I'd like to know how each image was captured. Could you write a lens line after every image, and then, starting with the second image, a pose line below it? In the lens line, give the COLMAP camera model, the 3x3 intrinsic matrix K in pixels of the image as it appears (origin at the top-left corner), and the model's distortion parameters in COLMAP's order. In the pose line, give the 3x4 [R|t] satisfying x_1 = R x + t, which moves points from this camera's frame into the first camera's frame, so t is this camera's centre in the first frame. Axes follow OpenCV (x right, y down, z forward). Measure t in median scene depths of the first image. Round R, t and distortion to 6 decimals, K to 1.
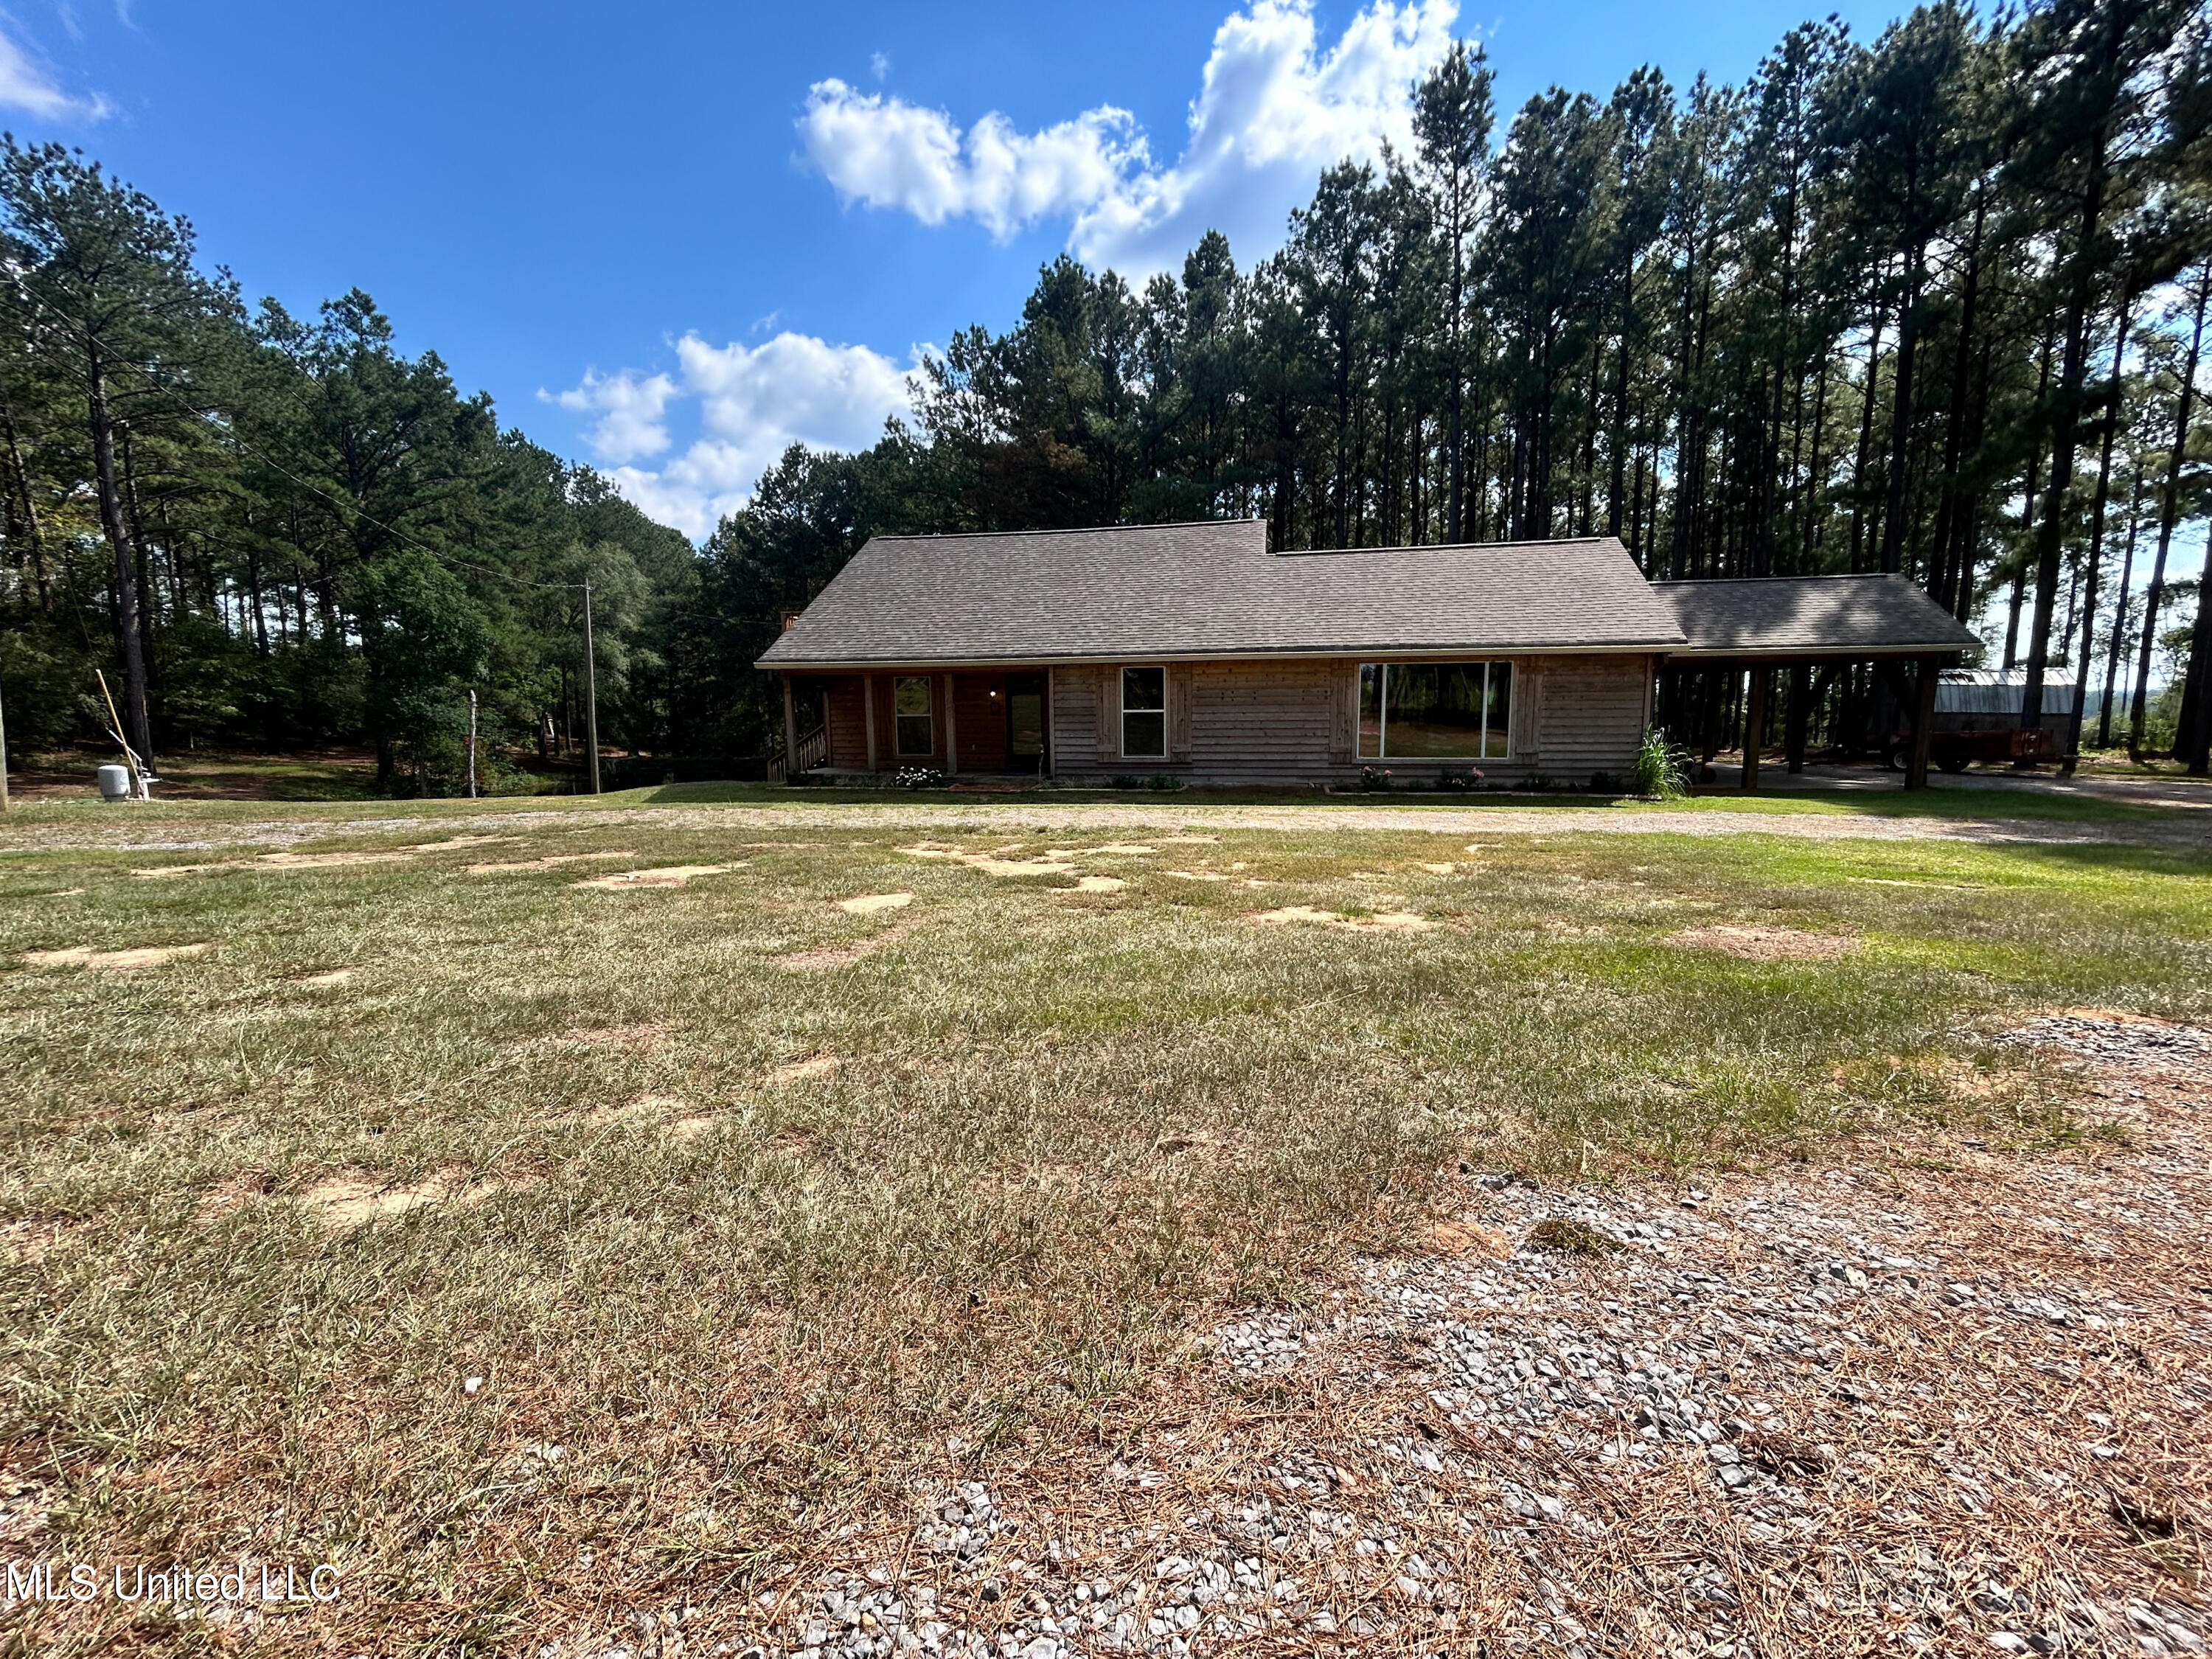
lens RADIAL K [[888.6, 0, 1116.0], [0, 888.6, 805.2], [0, 0, 1]] dist [-0.003146, 0.001902]
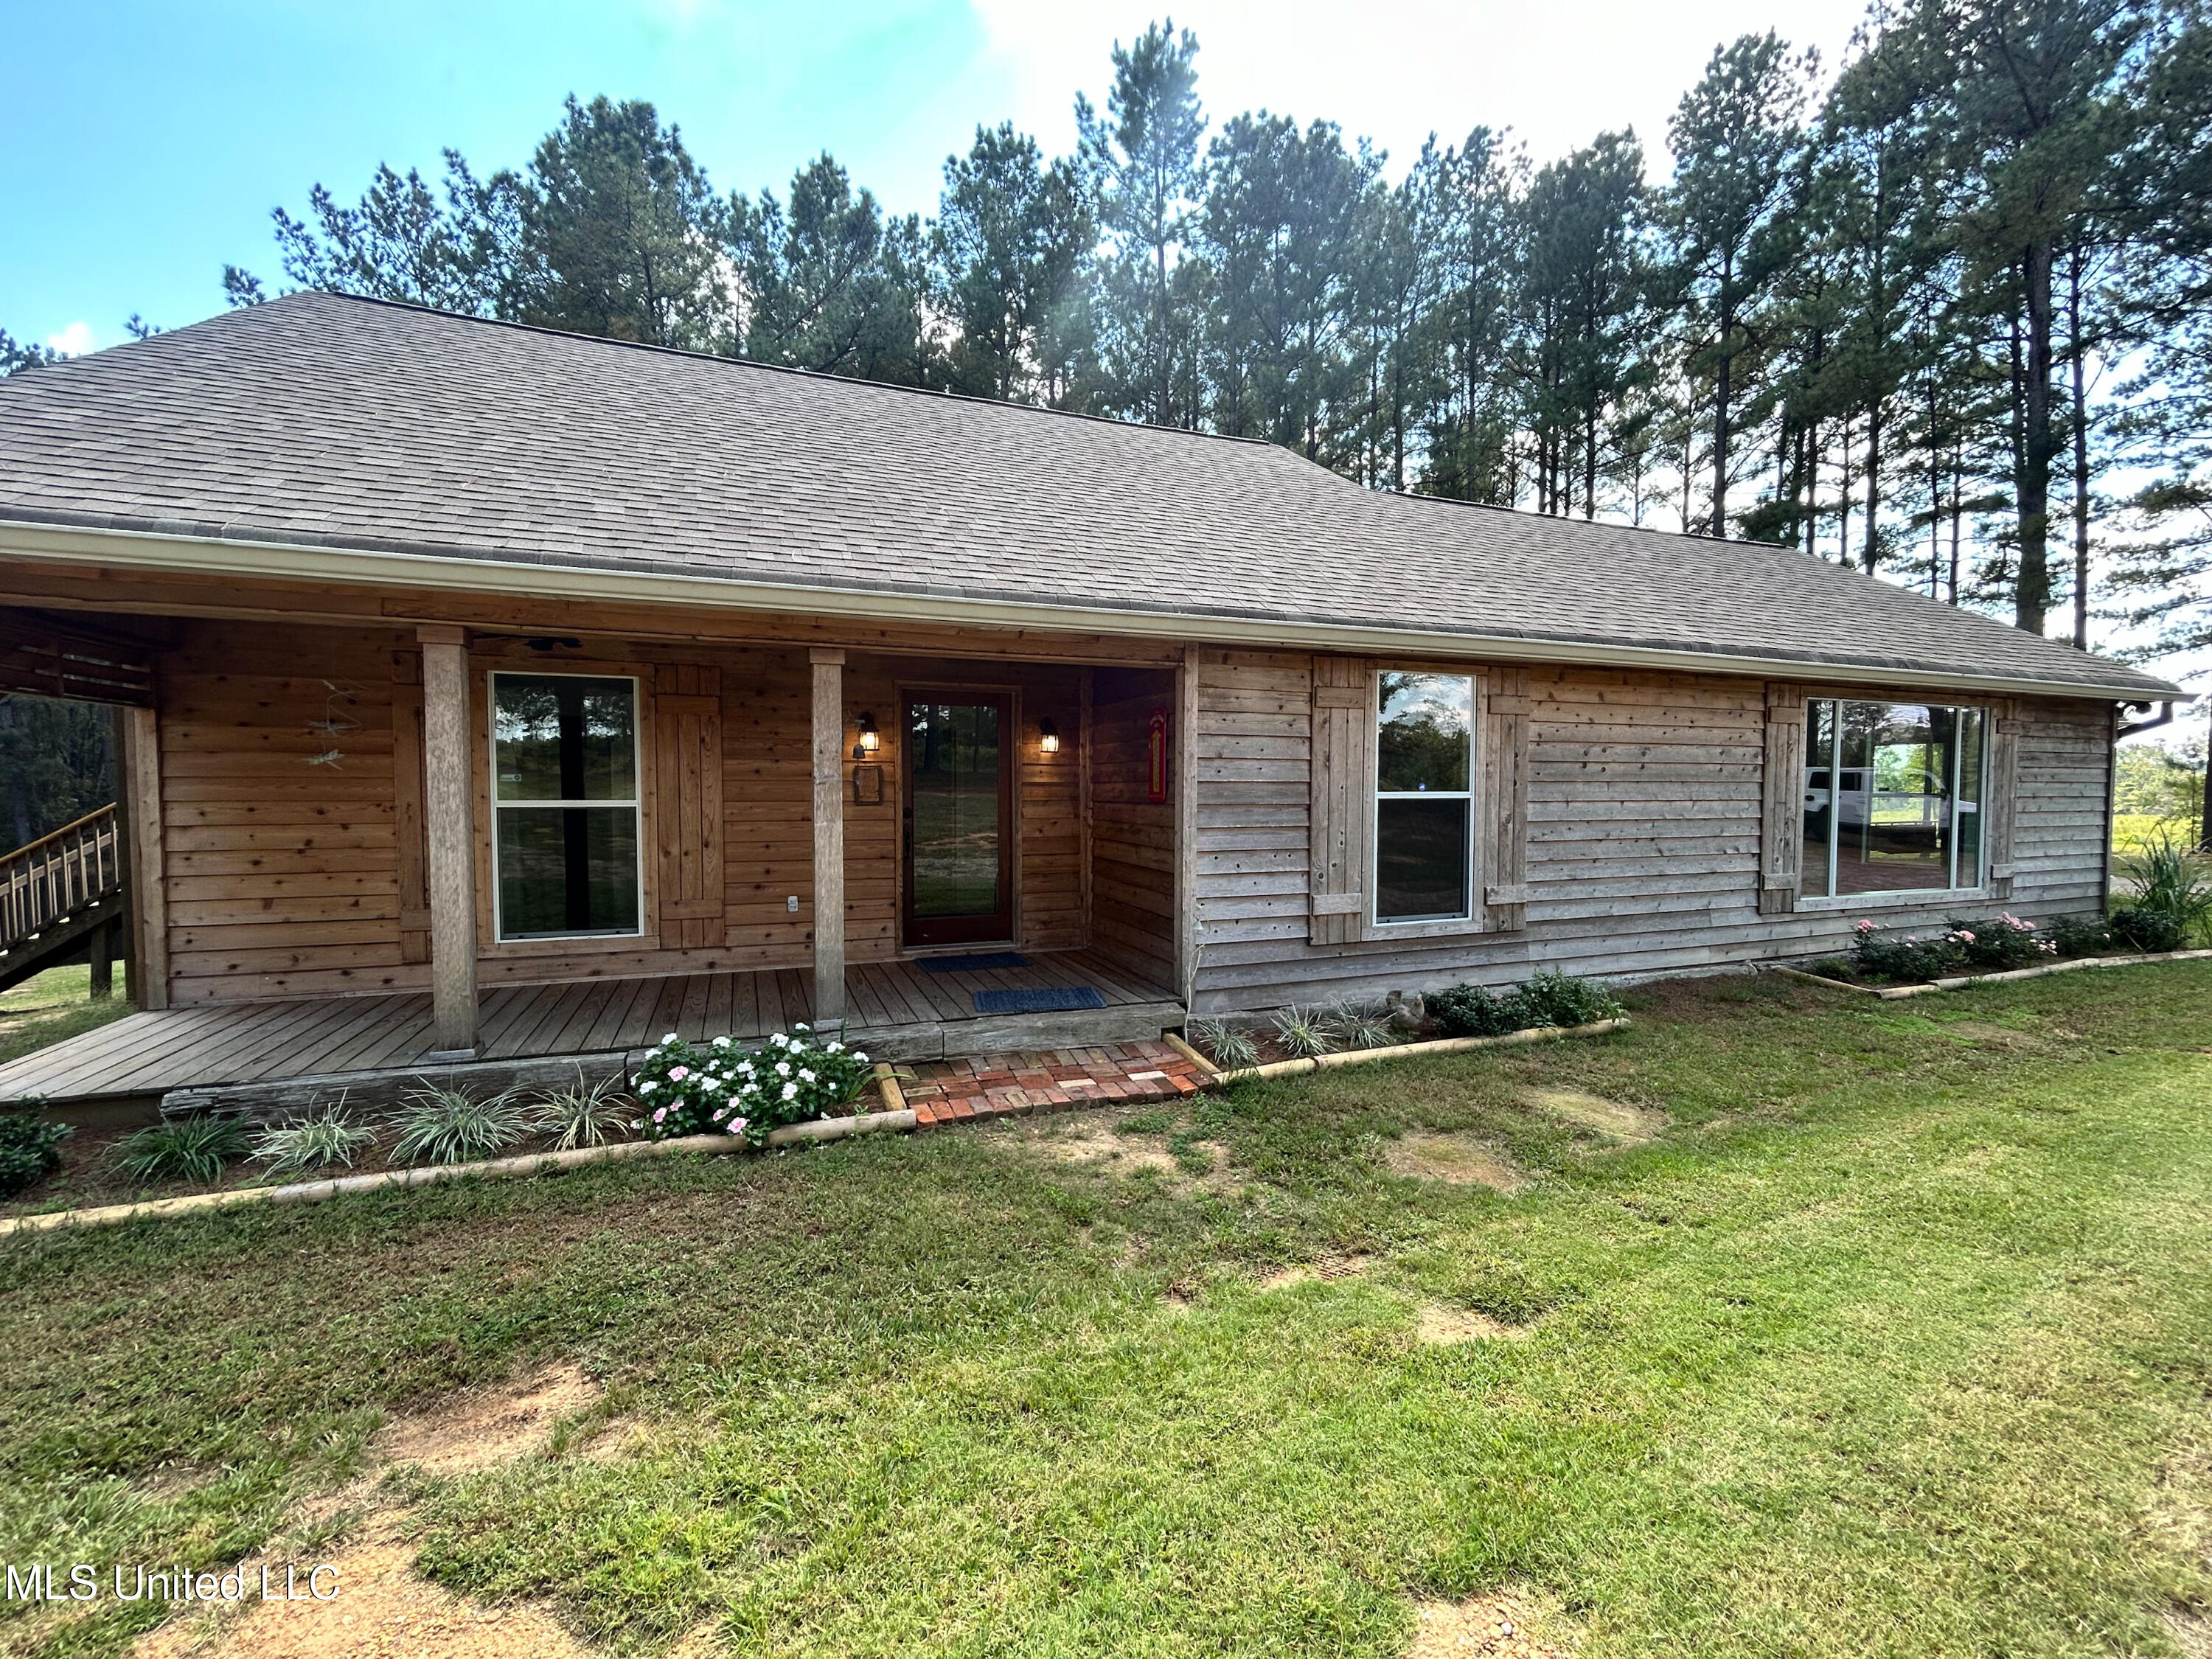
lens RADIAL K [[888.6, 0, 1076.4], [0, 888.6, 808.0], [0, 0, 1]] dist [-0.003146, 0.001902]
pose [[0.848205, -0.004221, 0.529651, -0.254956], [0.052333, 0.995743, -0.075872, -0.073229], [-0.527076, 0.092073, 0.844816, 0.704671]]
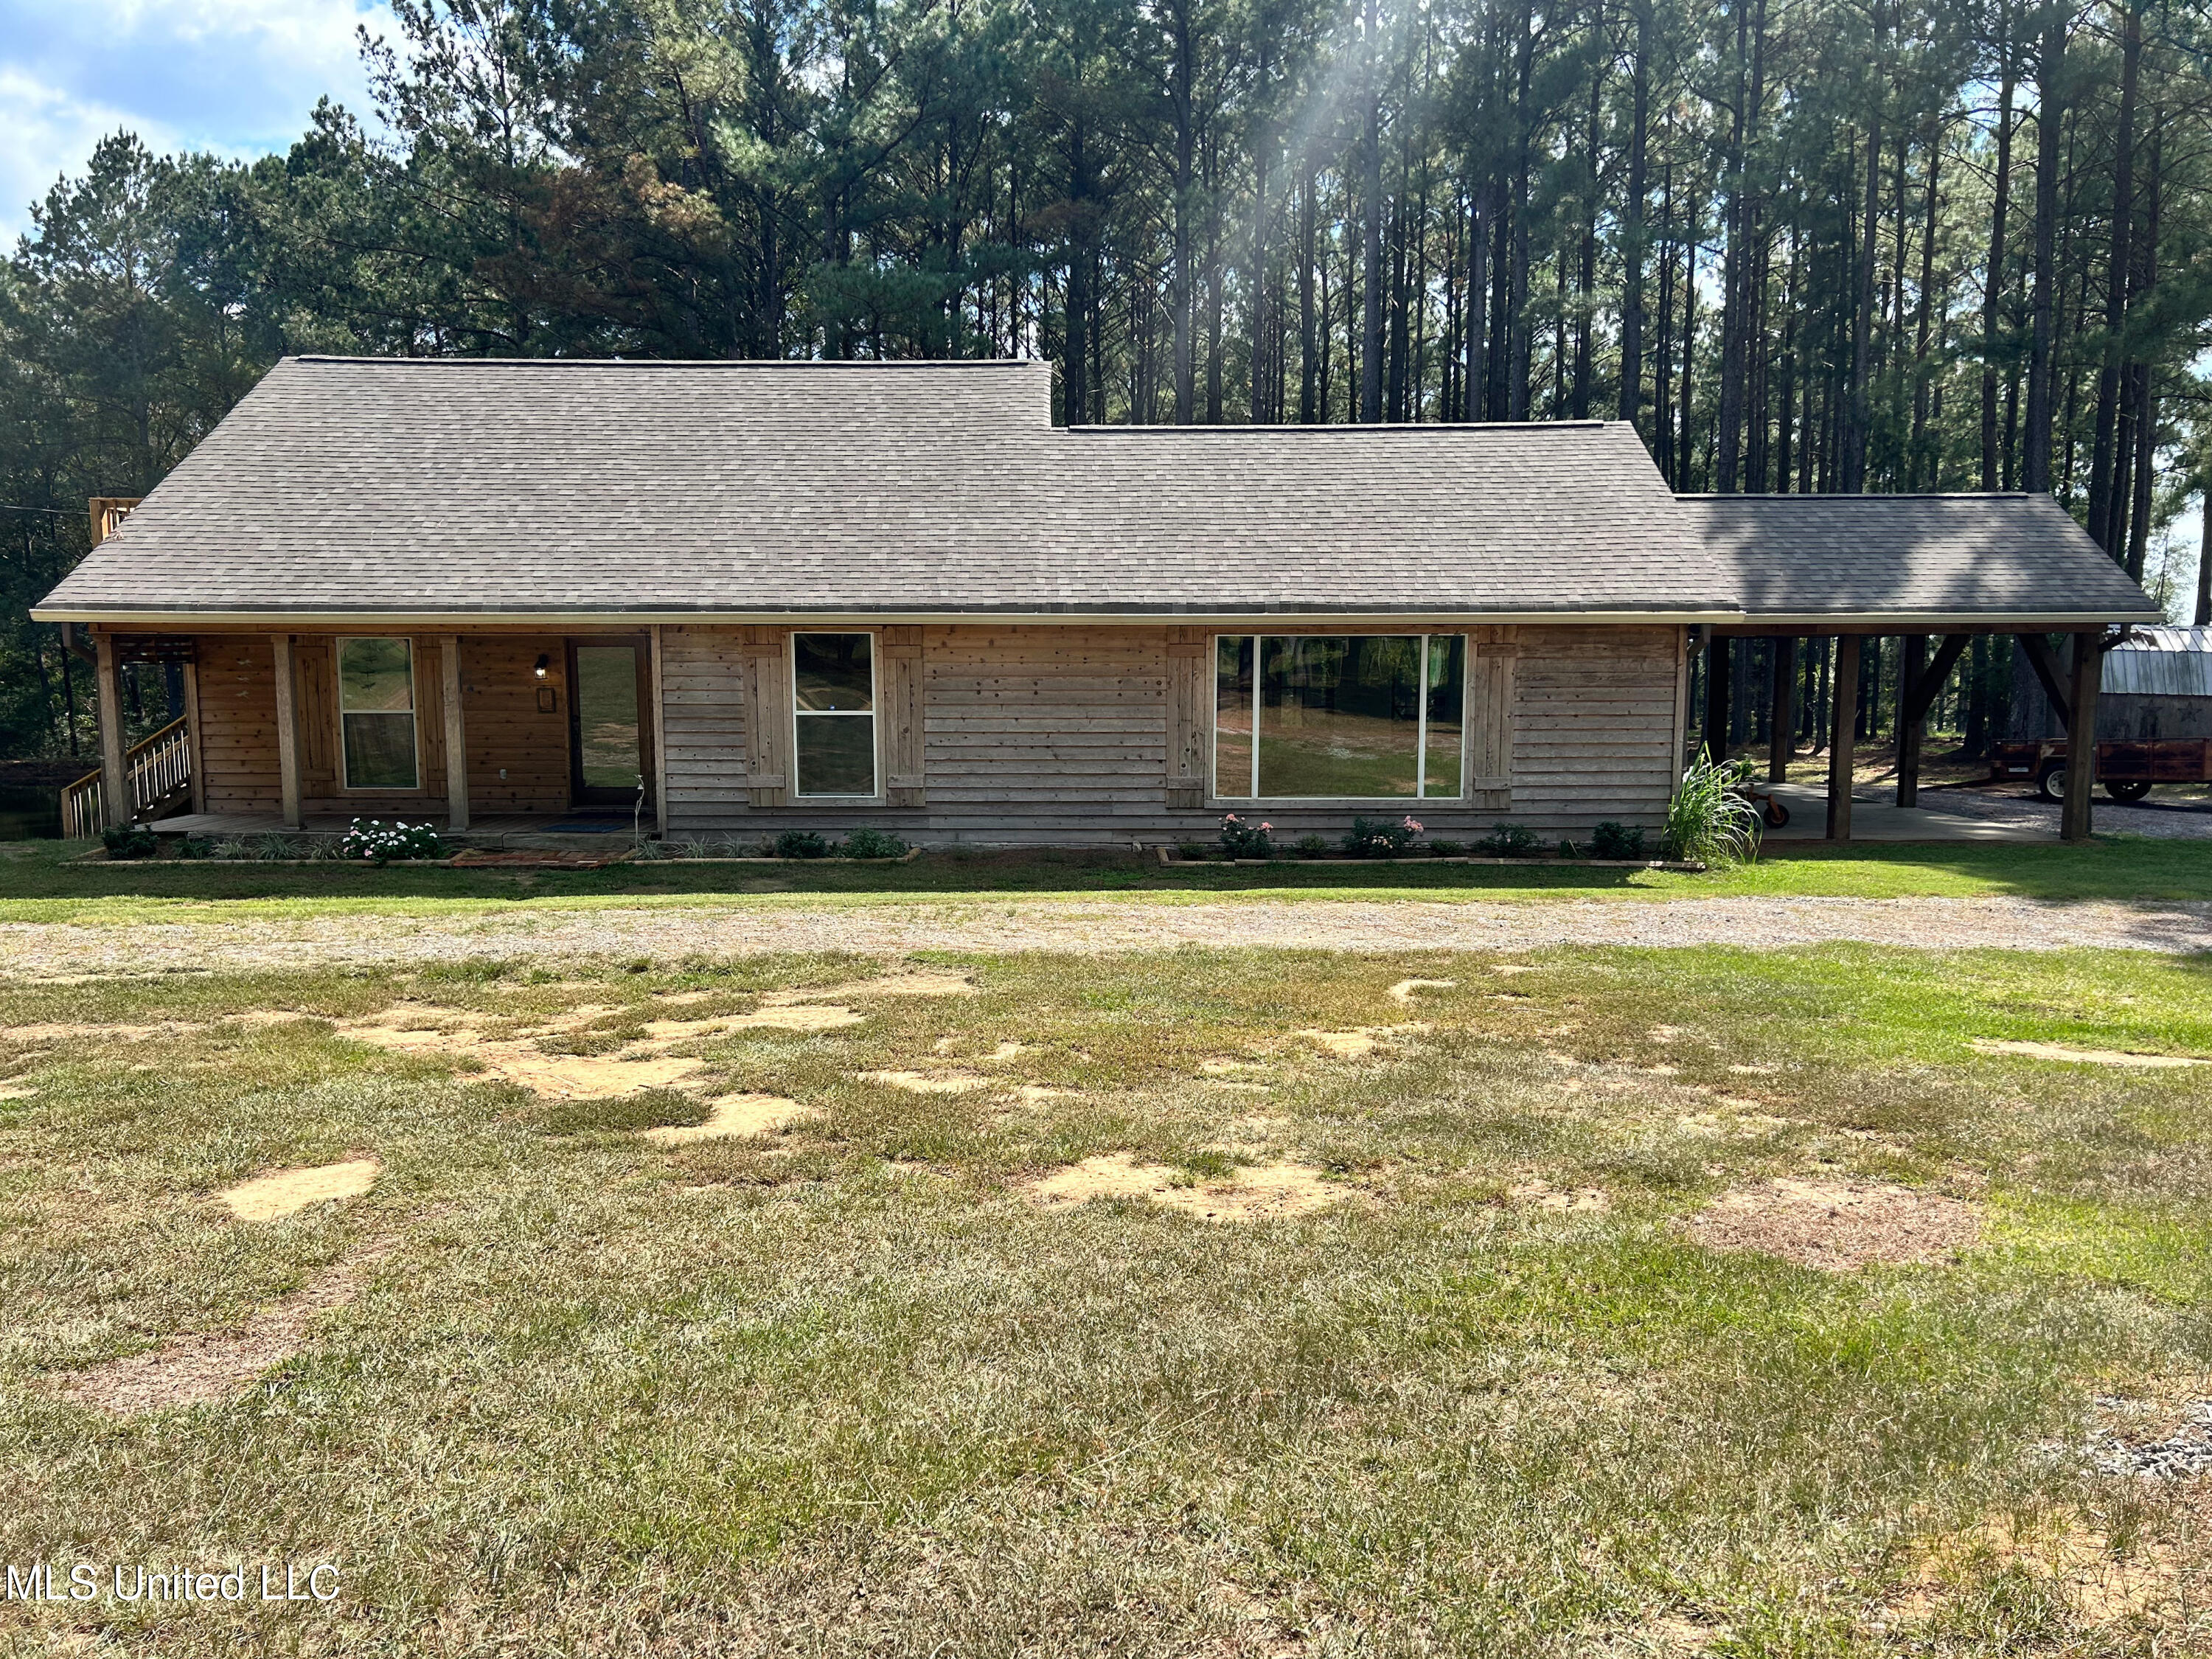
lens RADIAL K [[1619.8, 0, 1102.5], [0, 1619.8, 799.3], [0, 0, 1]] dist [0.051356, -0.053750]
pose [[0.981446, -0.011477, 0.191397, 0.001971], [0.015141, 0.999729, -0.017692, -0.029299], [-0.191142, 0.020262, 0.981353, -0.006289]]
